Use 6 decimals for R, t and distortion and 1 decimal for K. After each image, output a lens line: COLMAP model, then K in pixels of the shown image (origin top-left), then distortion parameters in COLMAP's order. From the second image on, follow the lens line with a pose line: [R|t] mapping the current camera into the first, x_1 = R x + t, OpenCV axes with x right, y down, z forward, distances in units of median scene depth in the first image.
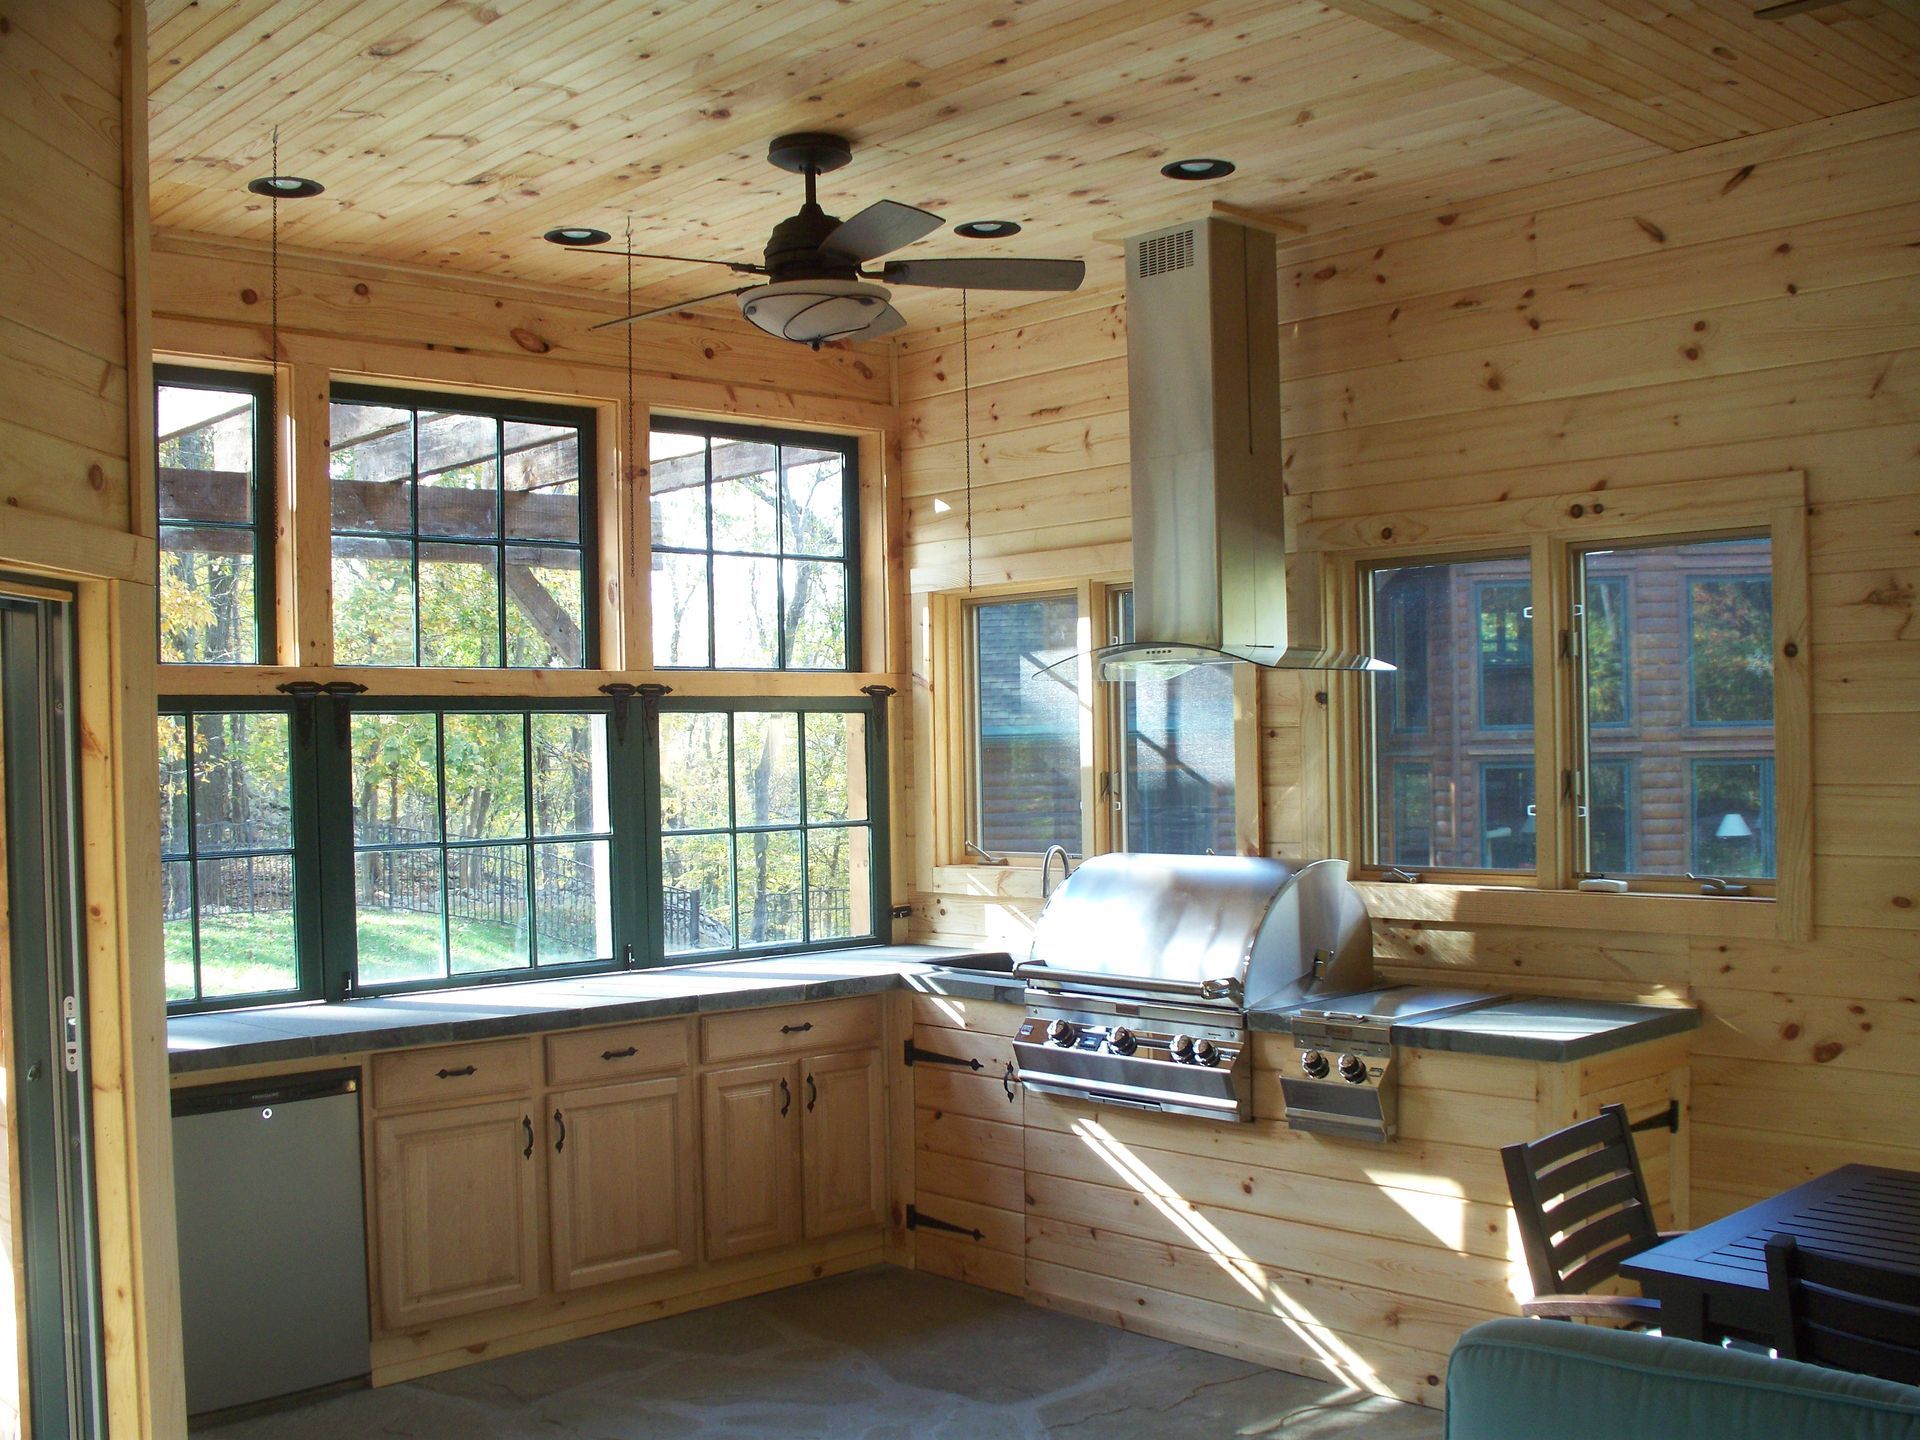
lens RADIAL K [[1980.5, 0, 951.0], [0, 1980.5, 732.2], [0, 0, 1]] dist [-0.166980, 0.000000]
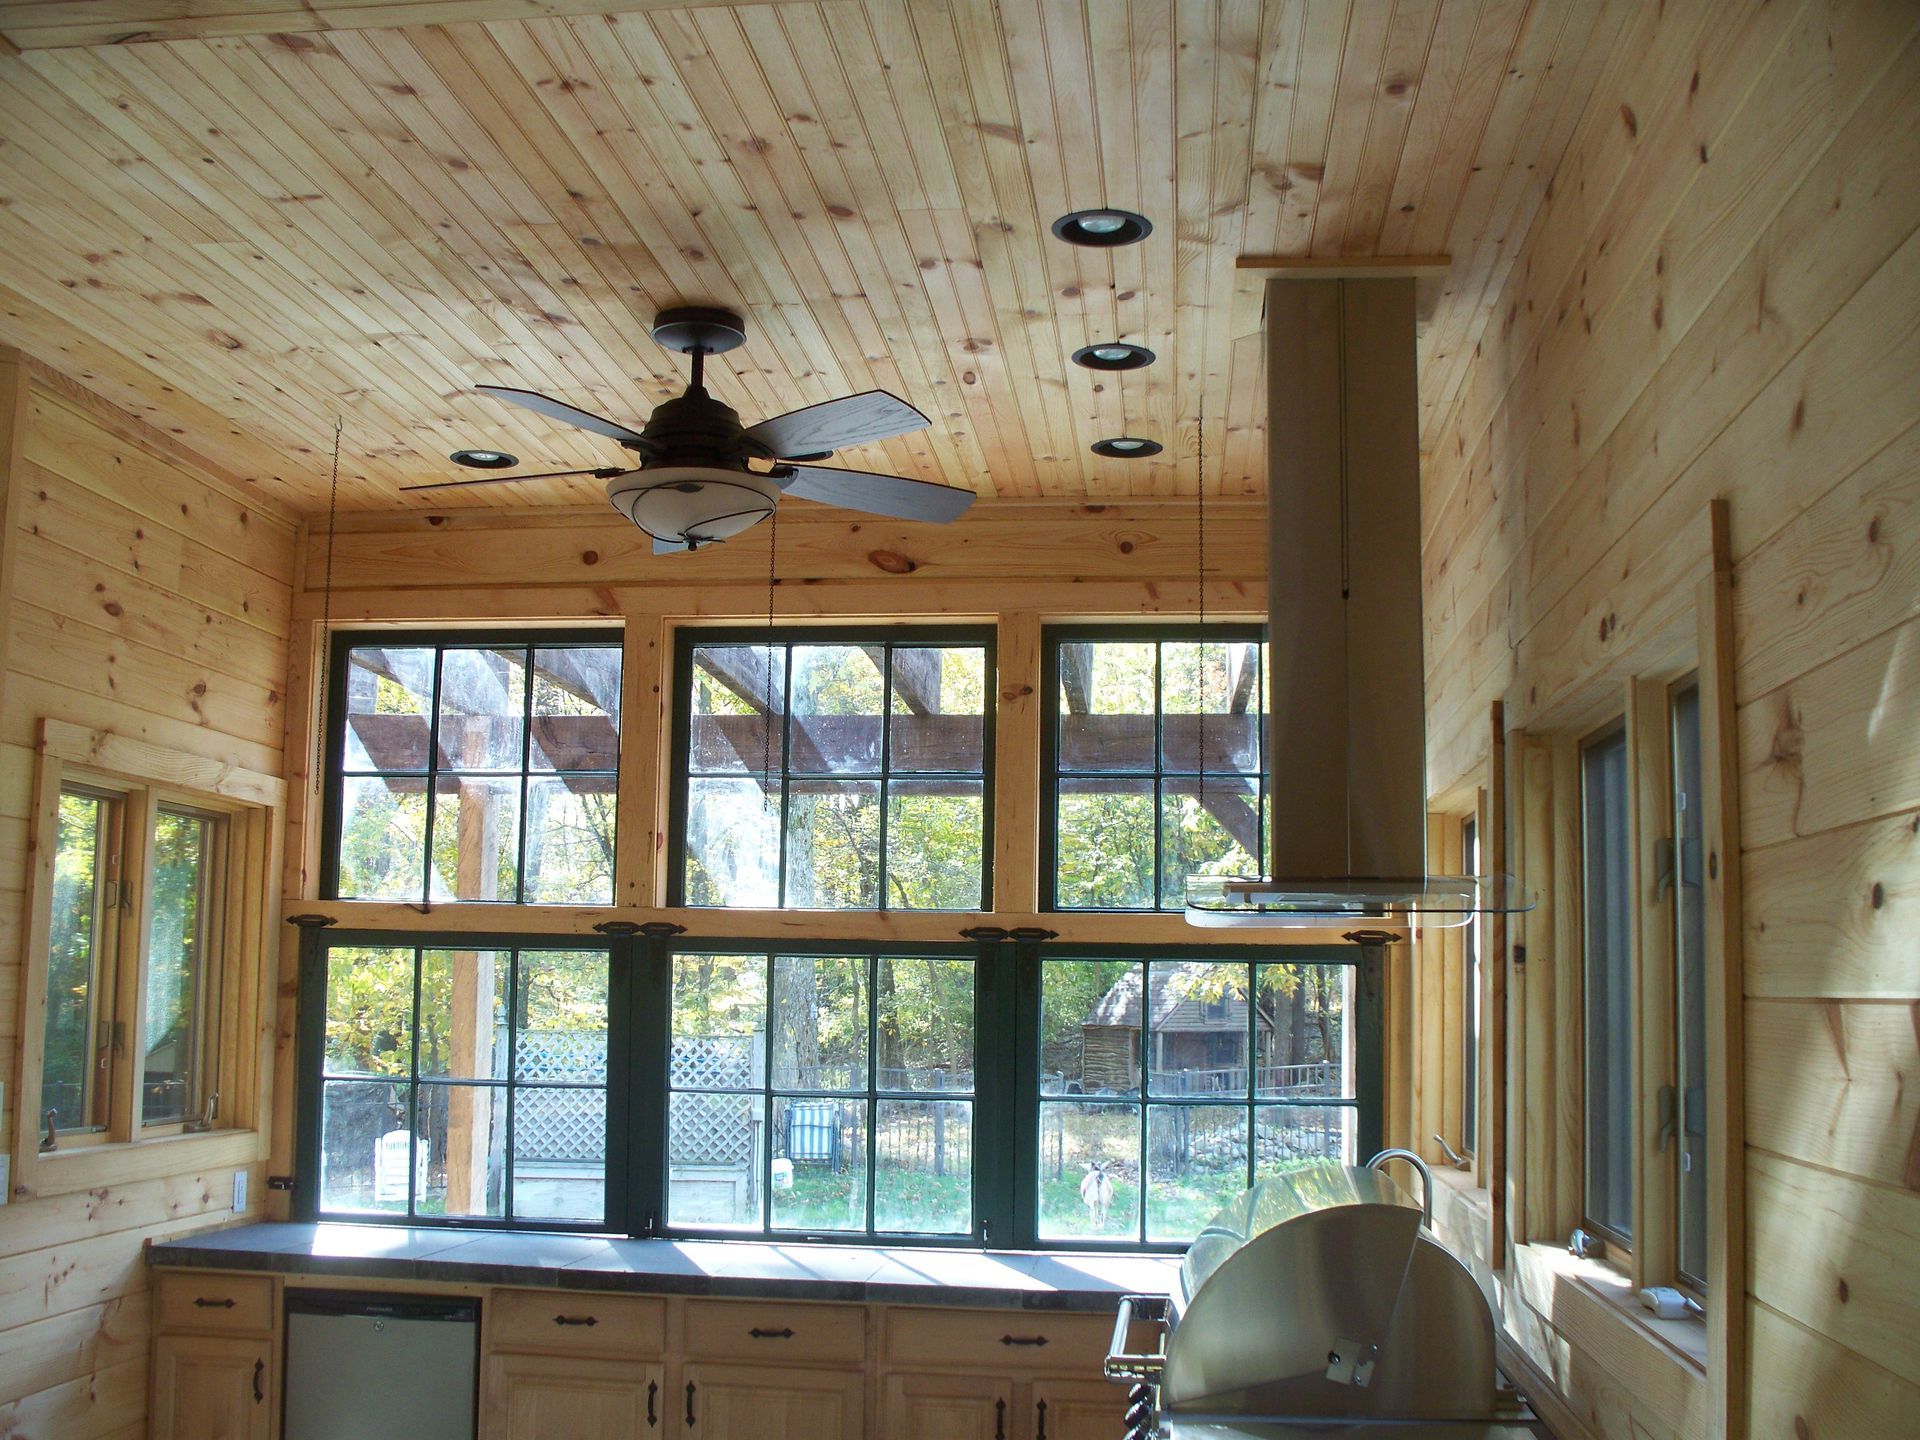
lens RADIAL K [[1980.5, 0, 957.2], [0, 1980.5, 726.4], [0, 0, 1]] dist [-0.166980, 0.000000]
pose [[0.649258, -0.068951, -0.757436, 0.574909], [-0.022770, 0.993674, -0.109974, -0.018015], [0.760227, 0.088648, 0.643581, 0.451177]]
